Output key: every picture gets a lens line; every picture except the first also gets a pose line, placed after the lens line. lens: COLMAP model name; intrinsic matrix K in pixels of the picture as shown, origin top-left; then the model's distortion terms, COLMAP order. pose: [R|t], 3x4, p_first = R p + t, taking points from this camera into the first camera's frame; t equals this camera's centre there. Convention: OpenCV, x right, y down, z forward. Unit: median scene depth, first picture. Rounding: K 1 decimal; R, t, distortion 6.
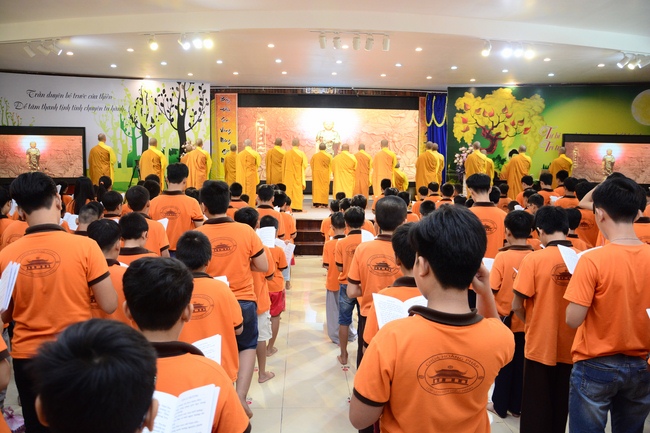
lens RADIAL K [[505.7, 0, 325.0], [0, 505.7, 216.5], [0, 0, 1]] dist [-0.159611, 0.122925]
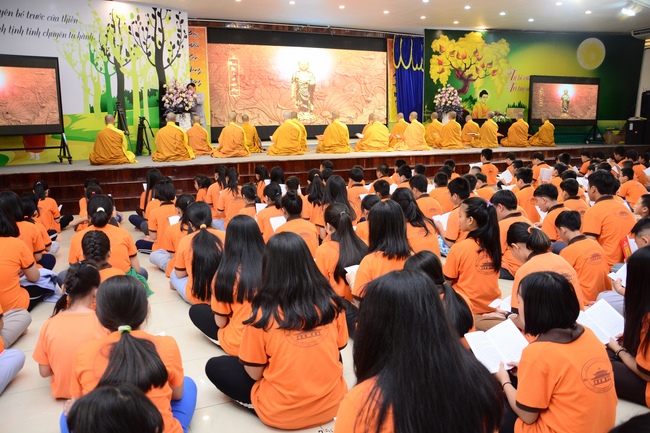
lens RADIAL K [[505.7, 0, 325.0], [0, 505.7, 216.5], [0, 0, 1]] dist [-0.159611, 0.122925]
pose [[0.925858, -0.091259, 0.366687, -0.357542], [0.062235, 0.993974, 0.090237, 0.018855], [-0.372712, -0.060726, 0.925958, 0.117895]]
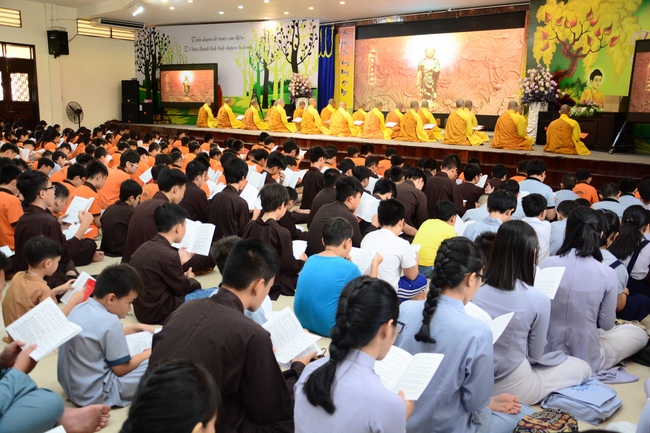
lens RADIAL K [[560.2, 0, 325.0], [0, 560.2, 216.5], [0, 0, 1]] dist [-0.119488, 0.175167]
pose [[0.704723, 0.143620, -0.694794, 0.697360], [-0.090489, 0.989494, 0.112755, 0.024170], [0.703688, -0.016590, 0.710315, 0.137378]]
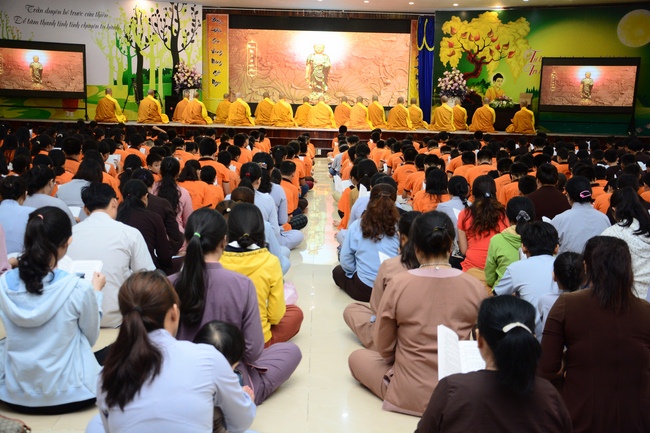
lens RADIAL K [[775.1, 0, 325.0], [0, 775.1, 216.5], [0, 0, 1]] dist [0.005033, 0.400897]
pose [[0.998958, 0.022301, -0.039829, 0.097591], [-0.020623, 0.998902, 0.042055, 0.098127], [0.040723, -0.041190, 0.998321, -0.623584]]
